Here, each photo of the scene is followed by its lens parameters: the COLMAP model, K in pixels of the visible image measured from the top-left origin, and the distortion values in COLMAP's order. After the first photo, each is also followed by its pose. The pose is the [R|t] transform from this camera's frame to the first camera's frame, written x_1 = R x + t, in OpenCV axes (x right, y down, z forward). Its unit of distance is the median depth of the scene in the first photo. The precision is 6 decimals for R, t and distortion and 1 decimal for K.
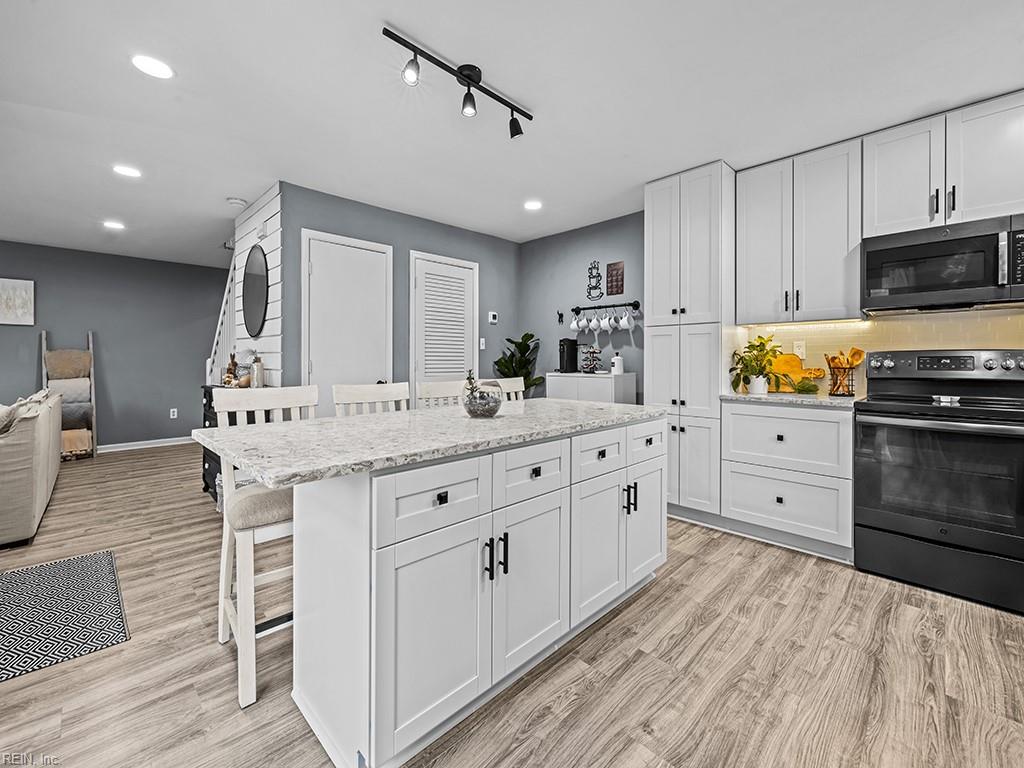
lens RADIAL K [[432.0, 0, 504.7], [0, 432.0, 363.7], [0, 0, 1]] dist [-0.000566, 0.000072]
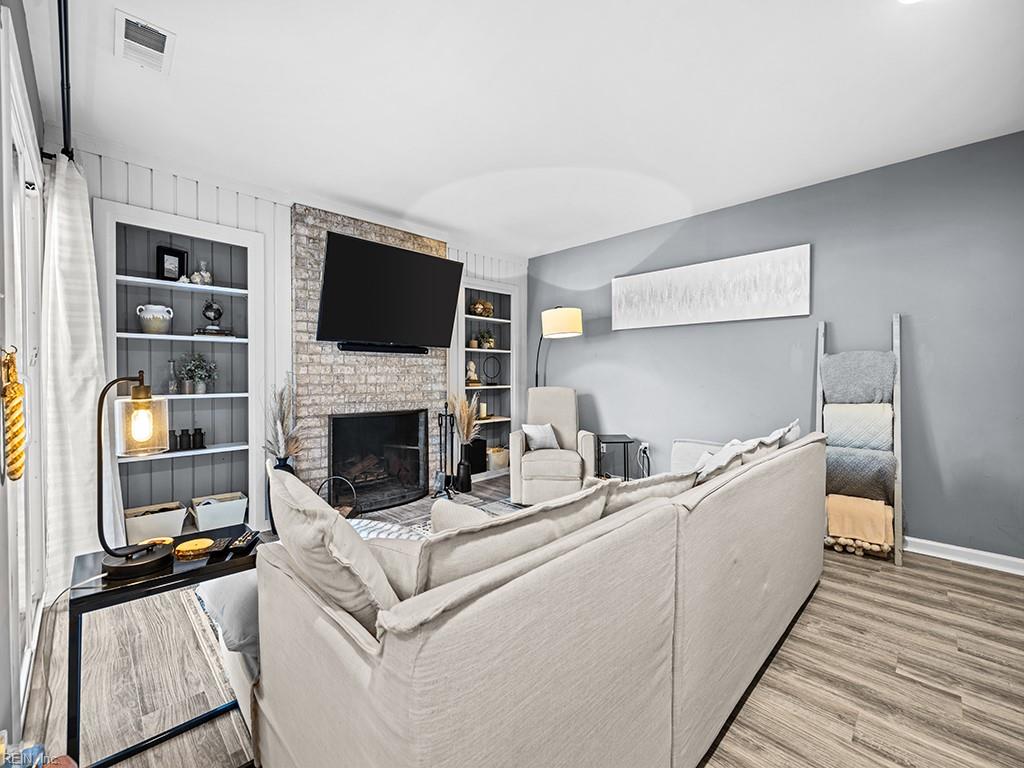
lens RADIAL K [[429.5, 0, 510.6], [0, 429.5, 372.7], [0, 0, 1]] dist [-0.001856, 0.000004]
pose [[0.002285, 0.000735, -0.999997, -0.804847], [-0.006325, 0.999980, 0.000721, -0.003832], [0.999977, 0.006324, 0.002290, 0.972923]]
